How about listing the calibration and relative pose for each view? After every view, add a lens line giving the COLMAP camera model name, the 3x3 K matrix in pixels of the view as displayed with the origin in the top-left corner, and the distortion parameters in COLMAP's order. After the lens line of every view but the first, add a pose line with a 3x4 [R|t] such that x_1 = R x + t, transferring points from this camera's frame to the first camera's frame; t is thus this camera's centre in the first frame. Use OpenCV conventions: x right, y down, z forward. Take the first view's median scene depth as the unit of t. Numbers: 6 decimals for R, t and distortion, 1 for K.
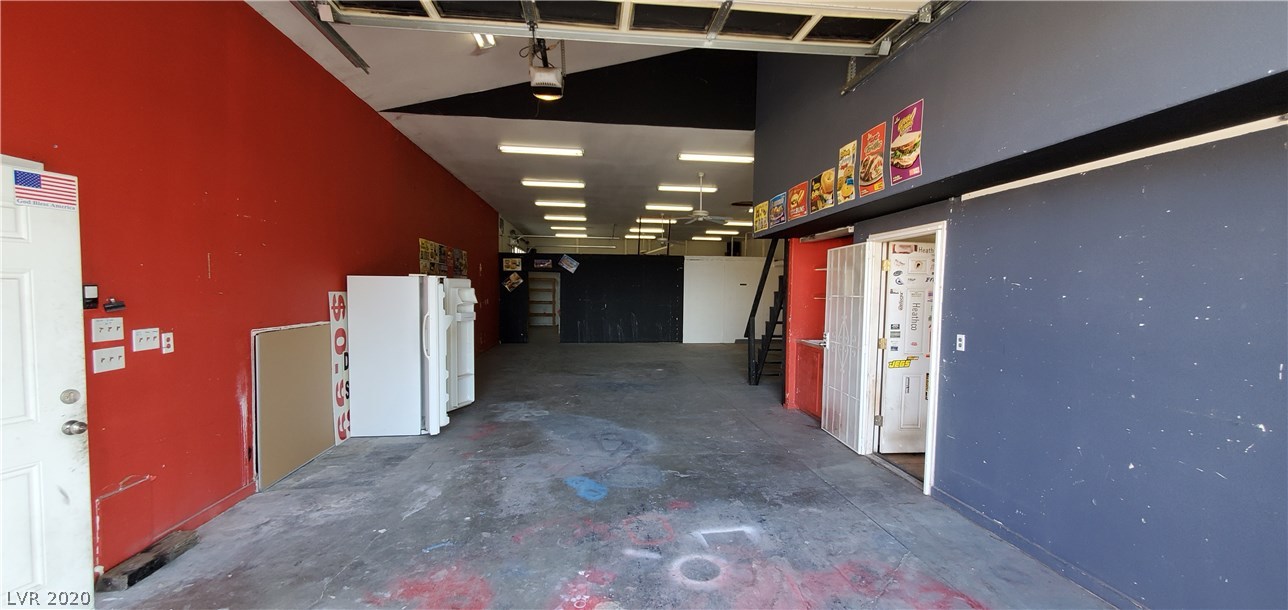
lens RADIAL K [[516.9, 0, 646.7], [0, 516.9, 310.8], [0, 0, 1]] dist [0.006428, -0.000881]
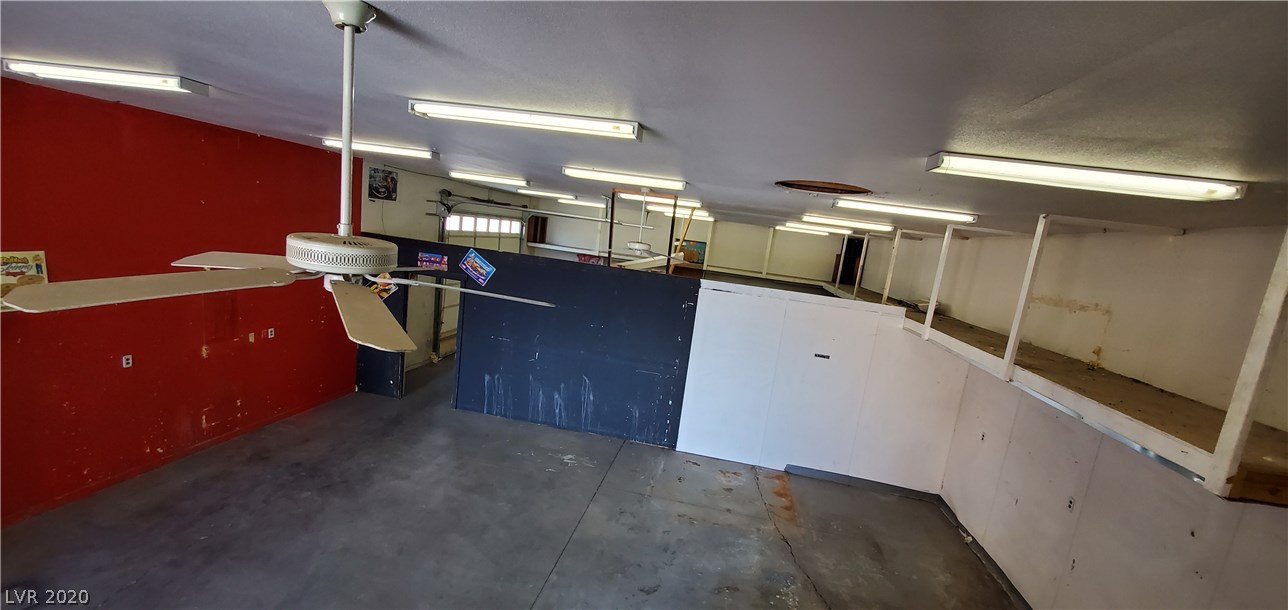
lens RADIAL K [[516.9, 0, 643.8], [0, 516.9, 312.3], [0, 0, 1]] dist [0.006428, -0.000881]
pose [[0.954096, 0.152396, -0.257830, 0.152760], [-0.128285, 0.985841, 0.107988, -0.123939], [0.270637, -0.069955, 0.960137, 0.536505]]
